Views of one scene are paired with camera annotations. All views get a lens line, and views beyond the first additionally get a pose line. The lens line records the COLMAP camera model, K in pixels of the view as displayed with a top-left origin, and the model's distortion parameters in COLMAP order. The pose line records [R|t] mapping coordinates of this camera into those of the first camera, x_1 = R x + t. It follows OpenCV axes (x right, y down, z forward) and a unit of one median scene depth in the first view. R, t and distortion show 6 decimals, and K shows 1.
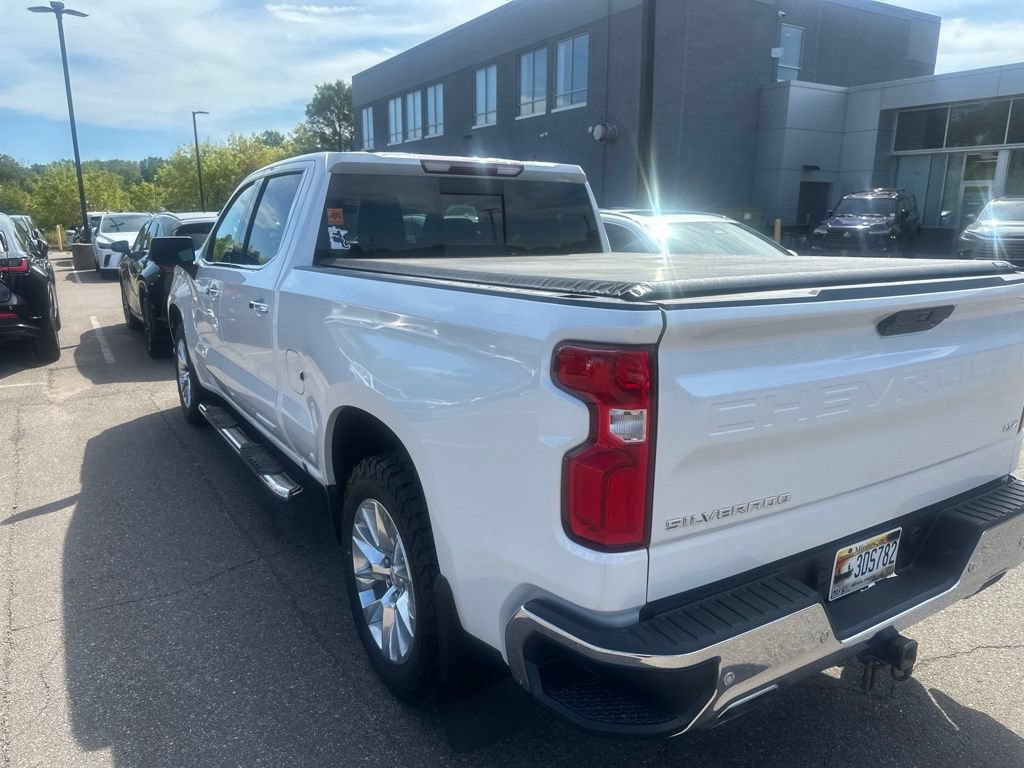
lens RADIAL K [[719.2, 0, 508.0], [0, 719.2, 383.8], [0, 0, 1]] dist [0.040705, -0.035384]
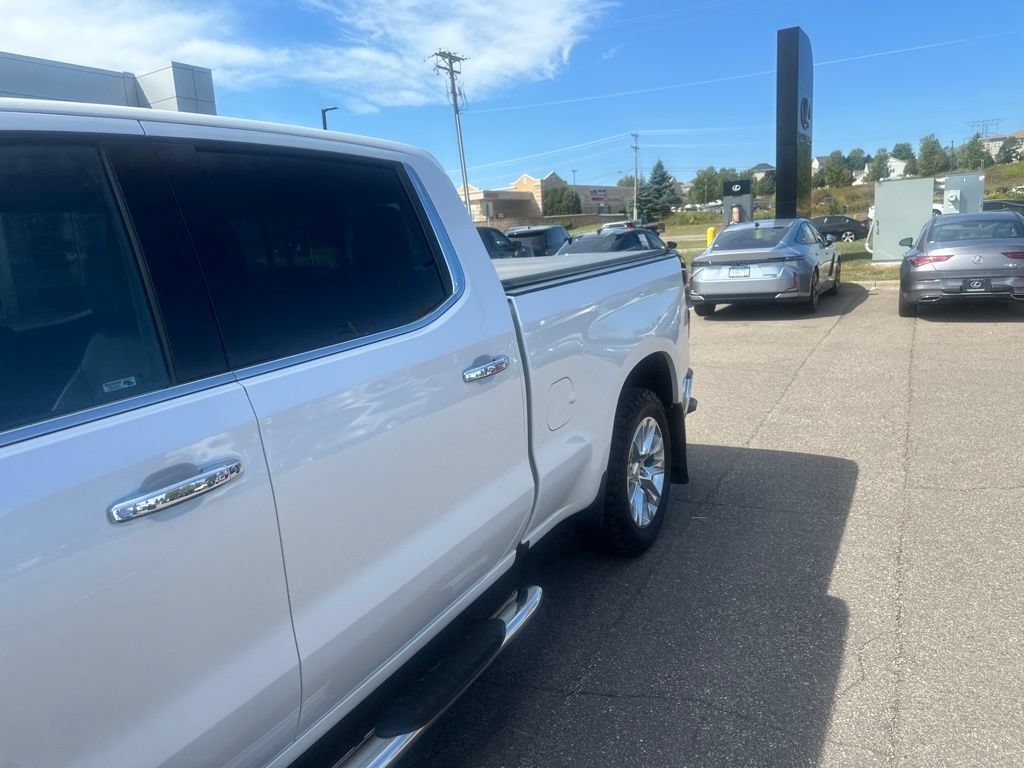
lens RADIAL K [[730.9, 0, 504.8], [0, 730.9, 383.8], [0, 0, 1]] dist [0.044310, -0.045659]
pose [[-0.470899, -0.142690, 0.870571, -1.178900], [0.250659, 0.924519, 0.287115, -0.351056], [-0.845828, 0.353418, -0.399588, 1.607758]]
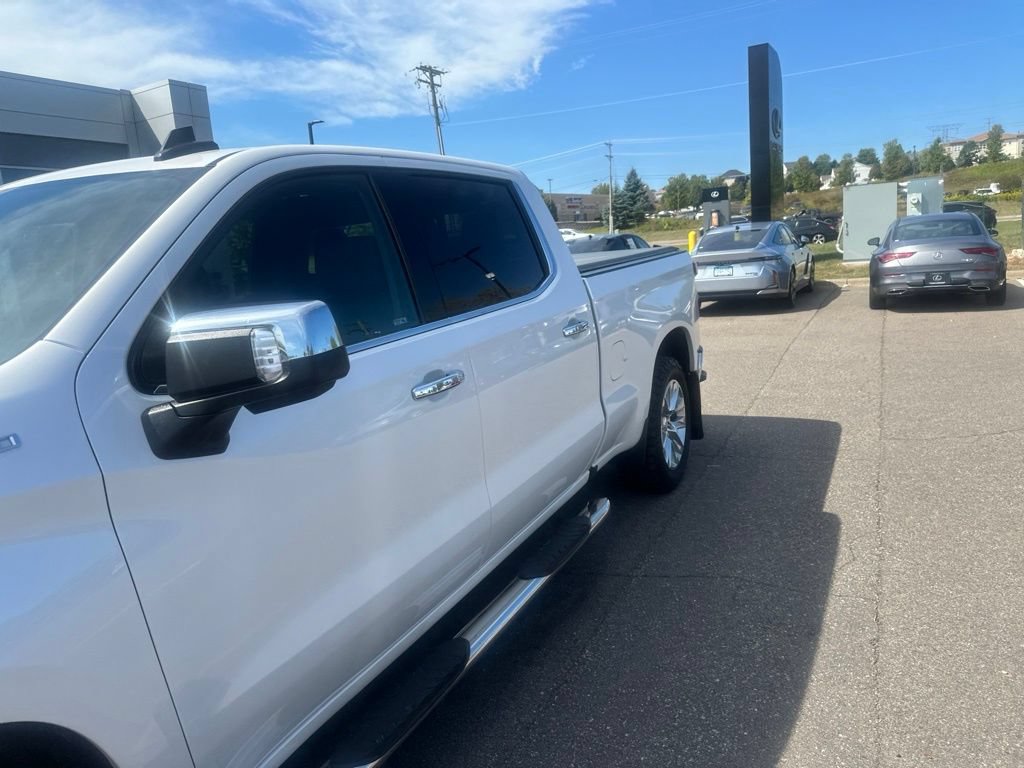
lens RADIAL K [[732.4, 0, 505.9], [0, 732.4, 373.7], [0, 0, 1]] dist [0.053115, -0.059785]
pose [[-0.501205, -0.110744, 0.858213, -1.376199], [0.261628, 0.925967, 0.272281, -0.407877], [-0.824830, 0.361001, -0.435126, 1.900008]]
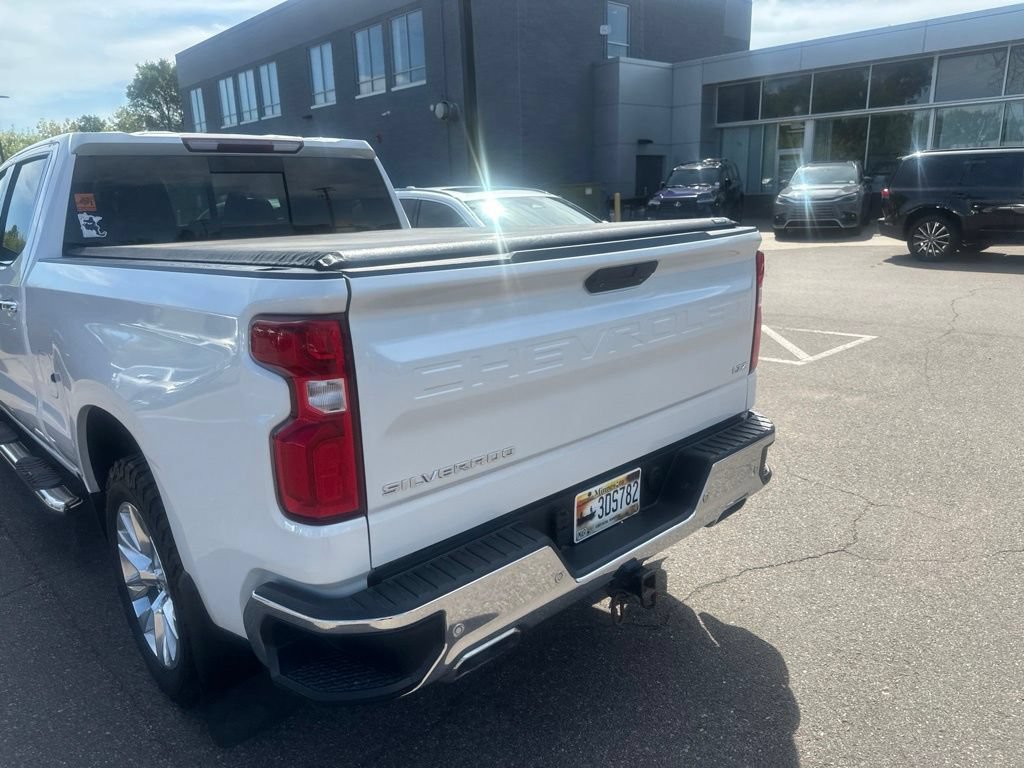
lens RADIAL K [[714.9, 0, 518.7], [0, 714.9, 383.4], [0, 0, 1]] dist [0.077261, -0.098744]
pose [[0.979597, -0.087955, 0.180702, 0.114230], [0.083381, 0.995979, 0.032769, 0.013837], [-0.182857, -0.017034, 0.982992, -0.011918]]
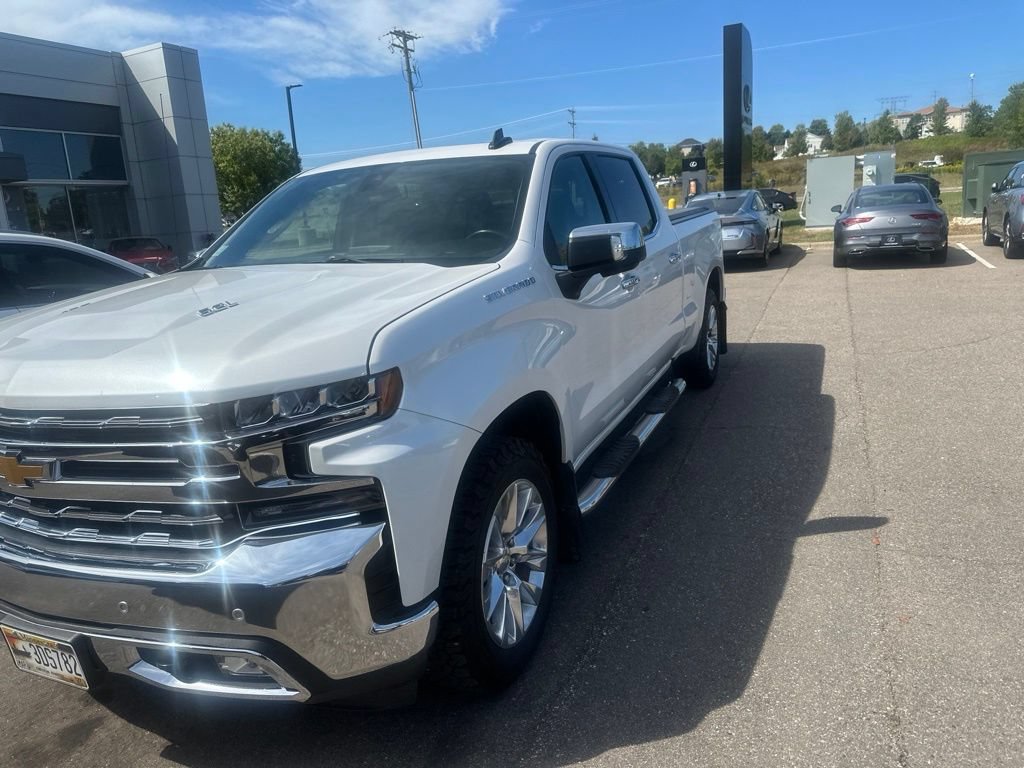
lens RADIAL K [[735.9, 0, 509.0], [0, 735.9, 373.8], [0, 0, 1]] dist [0.048829, -0.056402]
pose [[-0.555079, -0.143754, 0.819281, -1.685052], [0.246344, 0.912356, 0.326988, -0.547005], [-0.794482, 0.383330, -0.471017, 2.513431]]
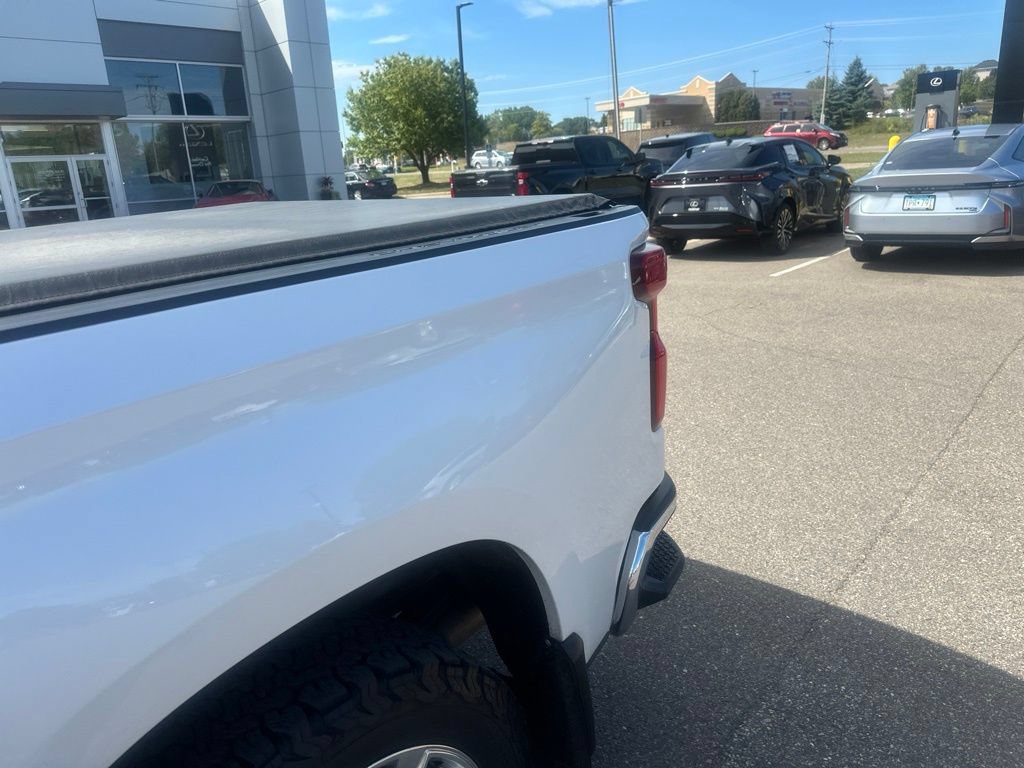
lens RADIAL K [[732.4, 0, 495.5], [0, 732.4, 387.0], [0, 0, 1]] dist [-0.021287, 0.003563]
pose [[-0.252853, -0.271557, 0.928613, -0.495328], [0.270213, 0.901788, 0.337289, -0.161648], [-0.929005, 0.336208, -0.154641, 0.802487]]
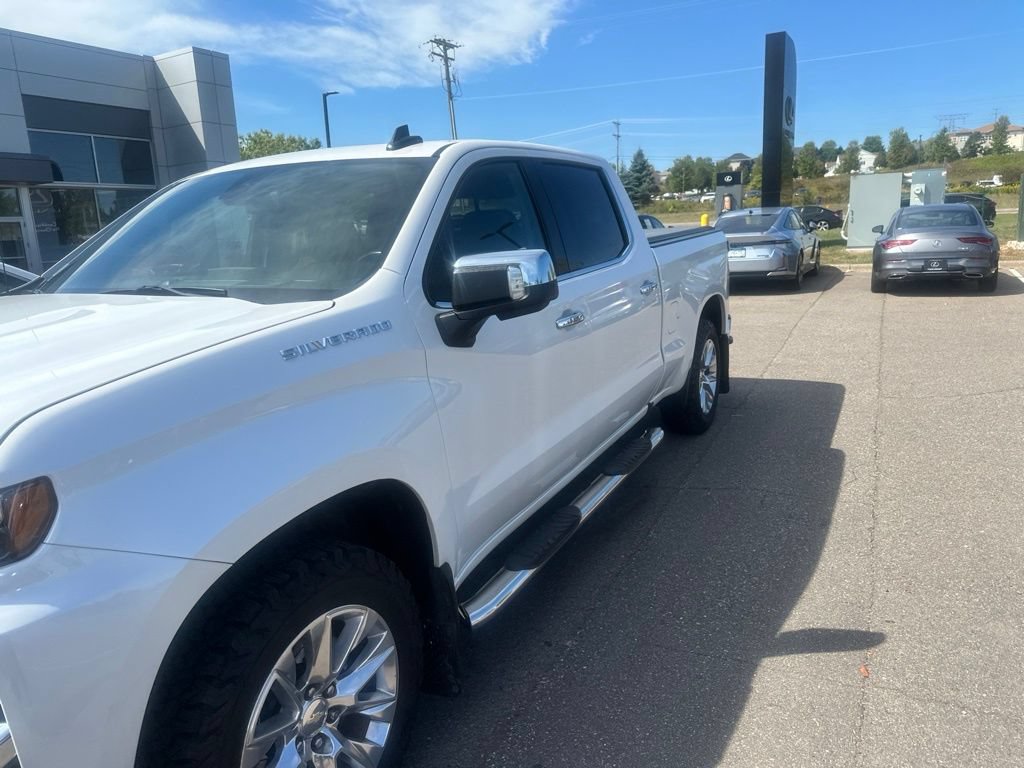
lens RADIAL K [[733.1, 0, 513.3], [0, 733.1, 390.1], [0, 0, 1]] dist [0.037322, -0.038808]
pose [[-0.509725, -0.166869, 0.843999, -1.559202], [0.232670, 0.917717, 0.321962, -0.475311], [-0.828278, 0.360485, -0.428959, 2.198741]]
